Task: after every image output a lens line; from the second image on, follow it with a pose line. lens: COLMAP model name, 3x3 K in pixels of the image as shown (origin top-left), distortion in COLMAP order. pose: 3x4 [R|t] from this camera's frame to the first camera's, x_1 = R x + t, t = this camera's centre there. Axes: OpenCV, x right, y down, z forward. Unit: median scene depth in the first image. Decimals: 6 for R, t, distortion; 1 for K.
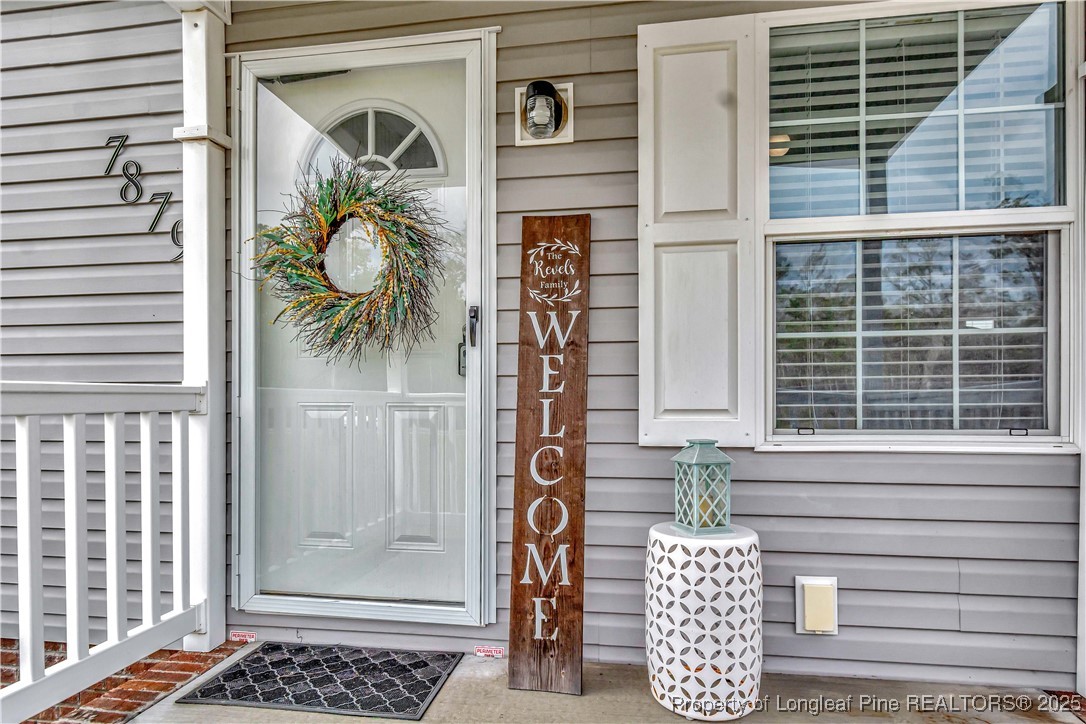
lens RADIAL K [[614.9, 0, 541.3], [0, 614.9, 361.4], [0, 0, 1]] dist [0.006319, 0.001141]
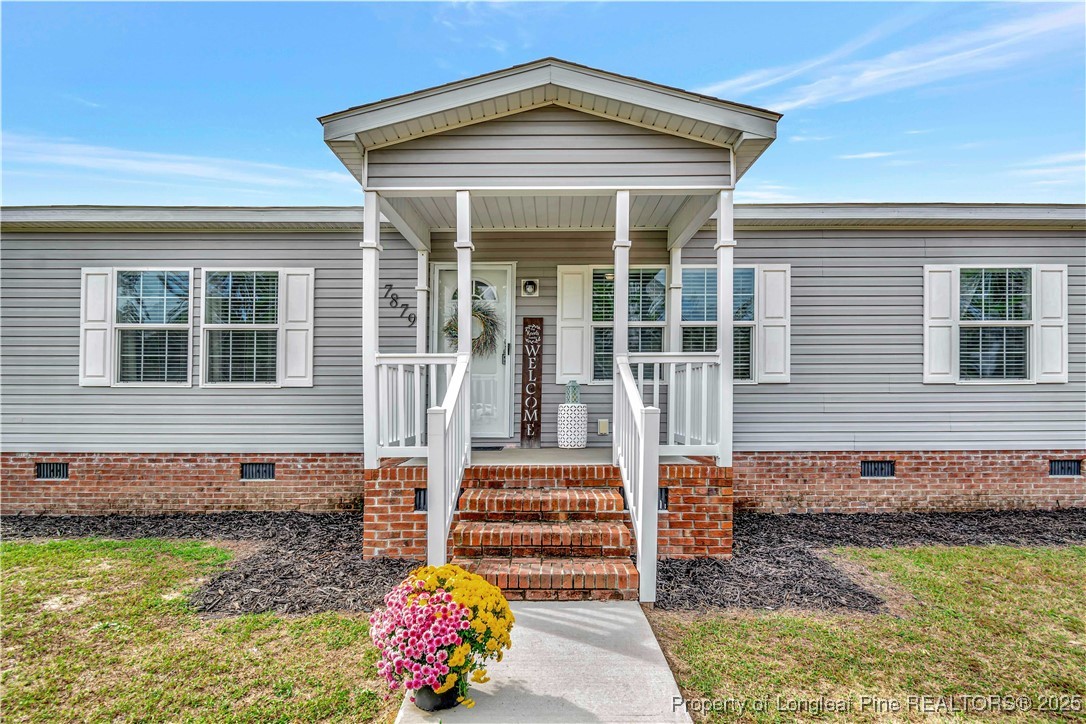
lens RADIAL K [[726.8, 0, 543.3], [0, 726.8, 370.9], [0, 0, 1]] dist [-0.010398, -0.004019]
pose [[0.989198, 0.014853, 0.145833, -0.522076], [-0.011395, 0.999634, -0.024521, 0.164408], [-0.146144, 0.022595, 0.989005, -3.099627]]
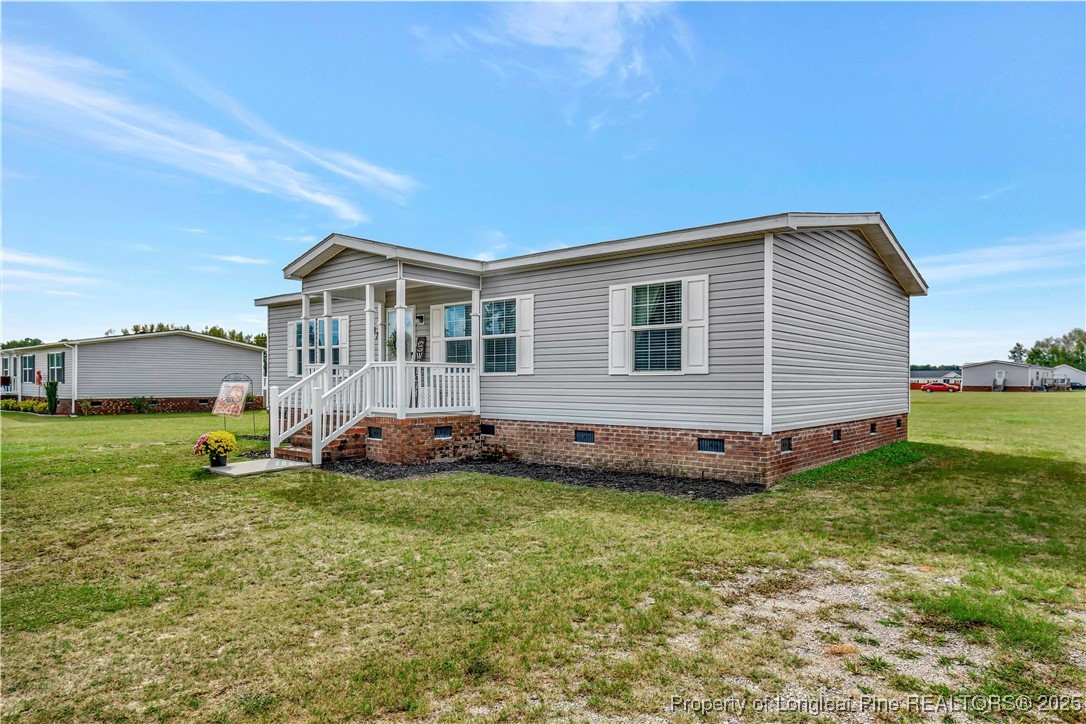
lens RADIAL K [[652.9, 0, 540.7], [0, 652.9, 361.8], [0, 0, 1]] dist [0.008531, 0.000935]
pose [[0.853652, -0.001696, -0.520842, 4.380962], [-0.006797, 0.999873, -0.014397, 0.086097], [0.520800, 0.015830, 0.853532, -3.857446]]
